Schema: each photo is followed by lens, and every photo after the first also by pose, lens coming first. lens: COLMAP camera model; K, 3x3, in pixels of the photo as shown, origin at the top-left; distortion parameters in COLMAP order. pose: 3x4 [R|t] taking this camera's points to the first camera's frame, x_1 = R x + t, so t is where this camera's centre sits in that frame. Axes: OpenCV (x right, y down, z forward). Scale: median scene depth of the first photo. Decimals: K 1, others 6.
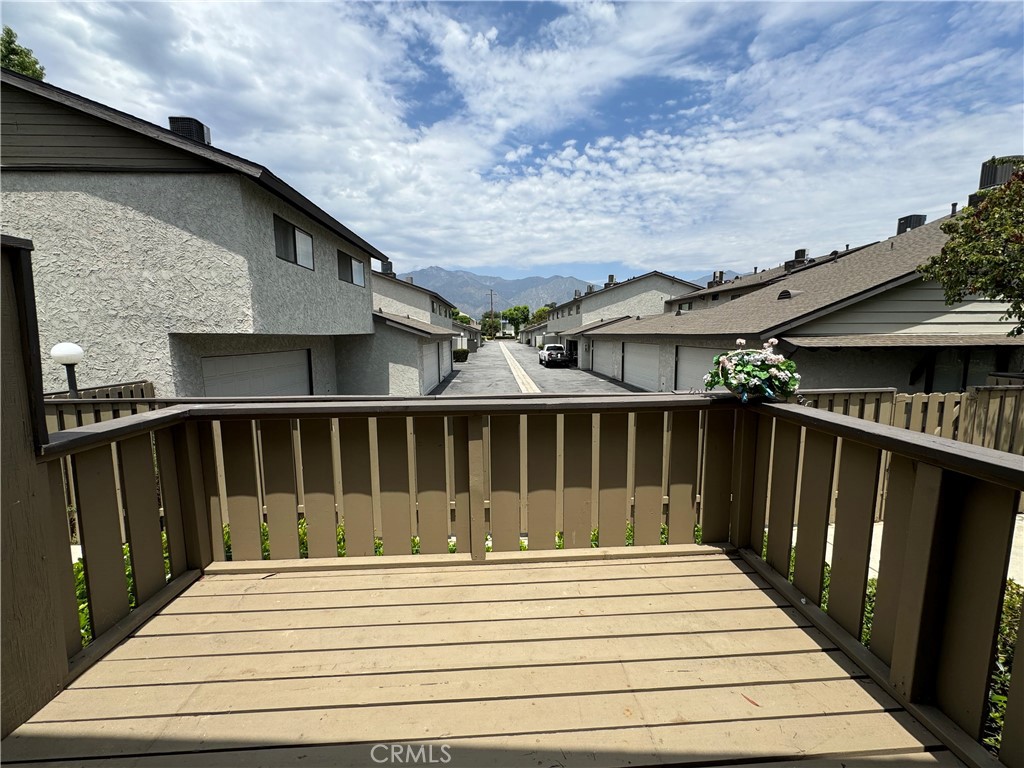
lens RADIAL K [[408.7, 0, 513.7], [0, 408.7, 377.6], [0, 0, 1]] dist [-0.003348, 0.000806]
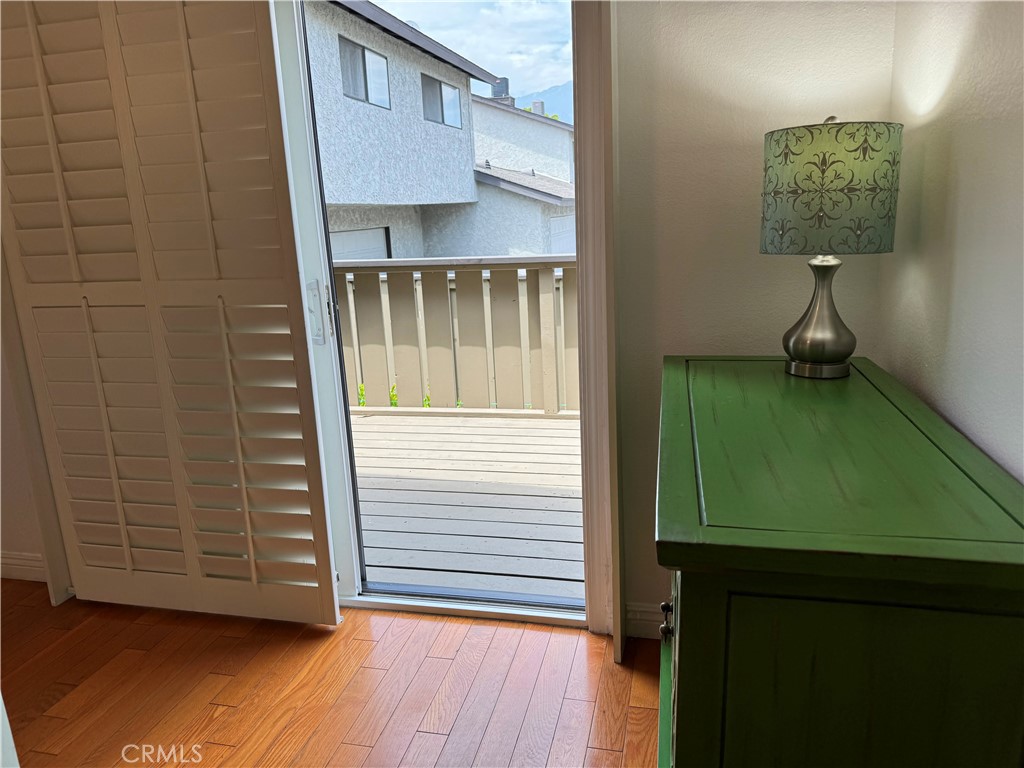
lens RADIAL K [[720.2, 0, 517.0], [0, 720.2, 386.5], [0, 0, 1]] dist [0.044194, -0.052094]
pose [[0.958882, 0.036723, -0.281419, 0.088816], [0.004009, 0.989741, 0.142815, 0.032439], [0.283776, -0.138070, 0.948898, -0.189678]]
